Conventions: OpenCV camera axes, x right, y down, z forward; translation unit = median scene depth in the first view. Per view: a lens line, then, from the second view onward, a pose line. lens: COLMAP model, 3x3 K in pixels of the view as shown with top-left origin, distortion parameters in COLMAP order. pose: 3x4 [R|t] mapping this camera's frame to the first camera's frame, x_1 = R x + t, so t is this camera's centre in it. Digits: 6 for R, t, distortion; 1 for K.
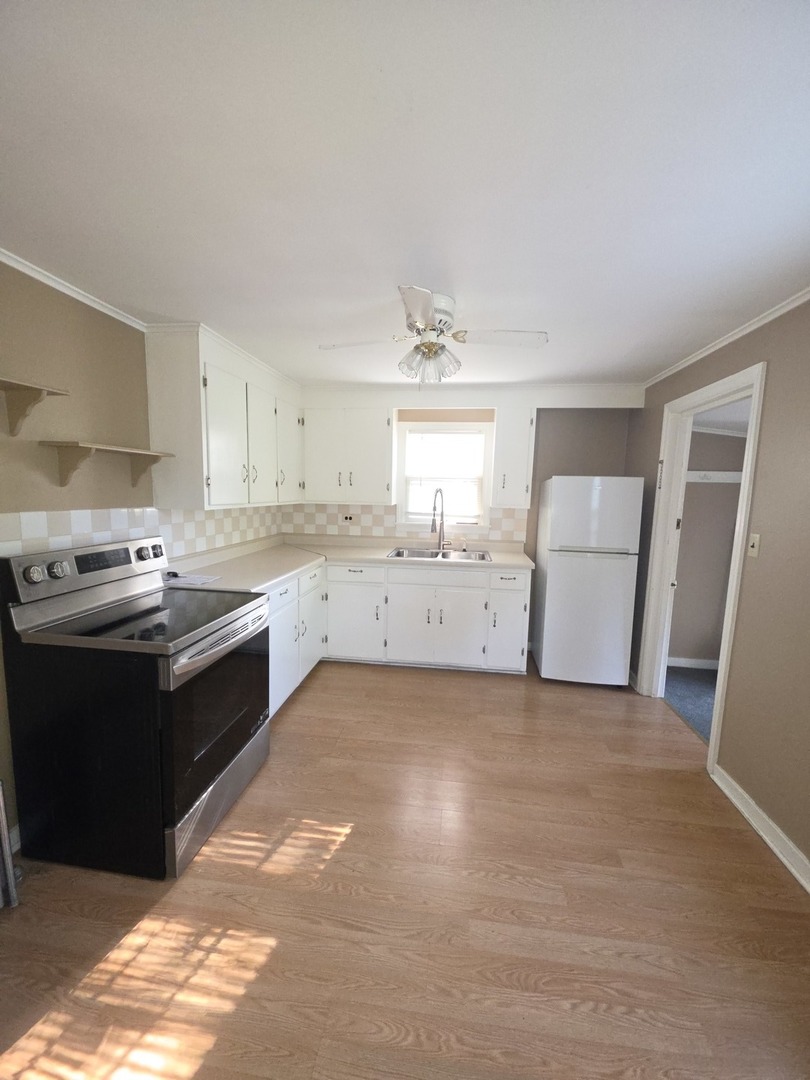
lens RADIAL K [[431.9, 0, 410.5], [0, 431.9, 544.5], [0, 0, 1]] dist [0.021223, -0.012060]
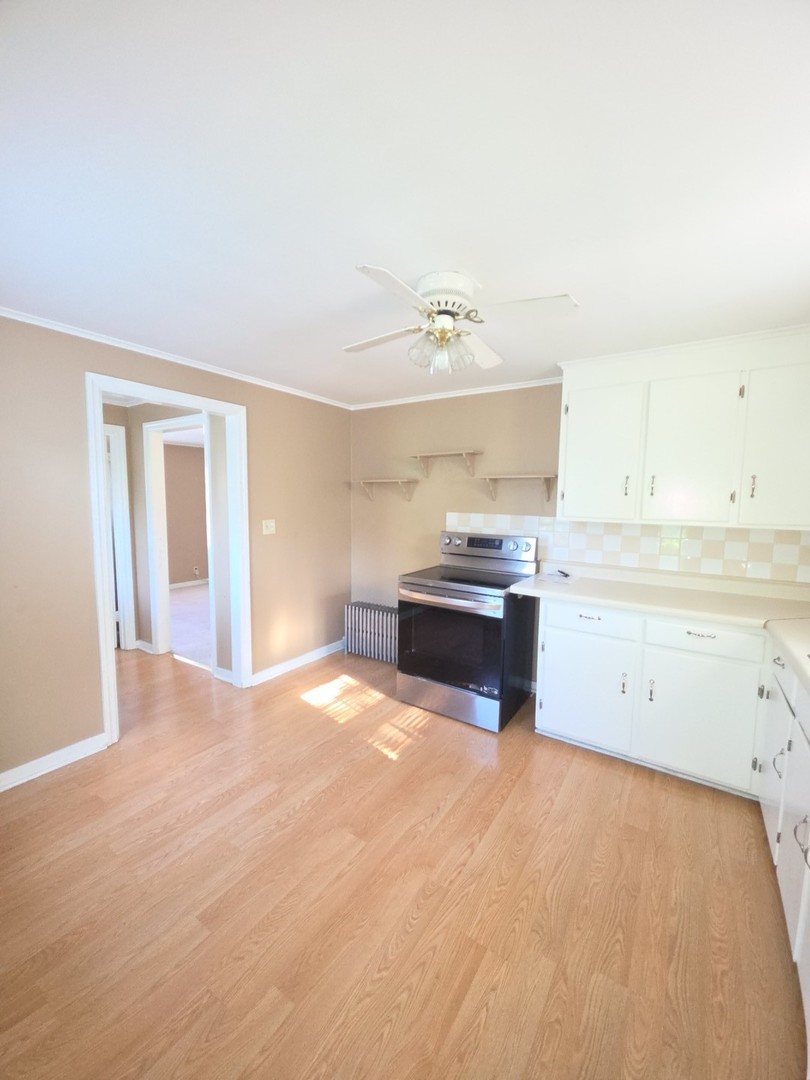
lens RADIAL K [[431.9, 0, 410.5], [0, 431.9, 544.5], [0, 0, 1]] dist [0.021223, -0.012060]
pose [[-0.449433, 0.063510, -0.891054, 1.016906], [-0.138238, 0.980510, 0.139611, -0.170163], [0.882553, 0.185923, -0.431894, 1.601078]]
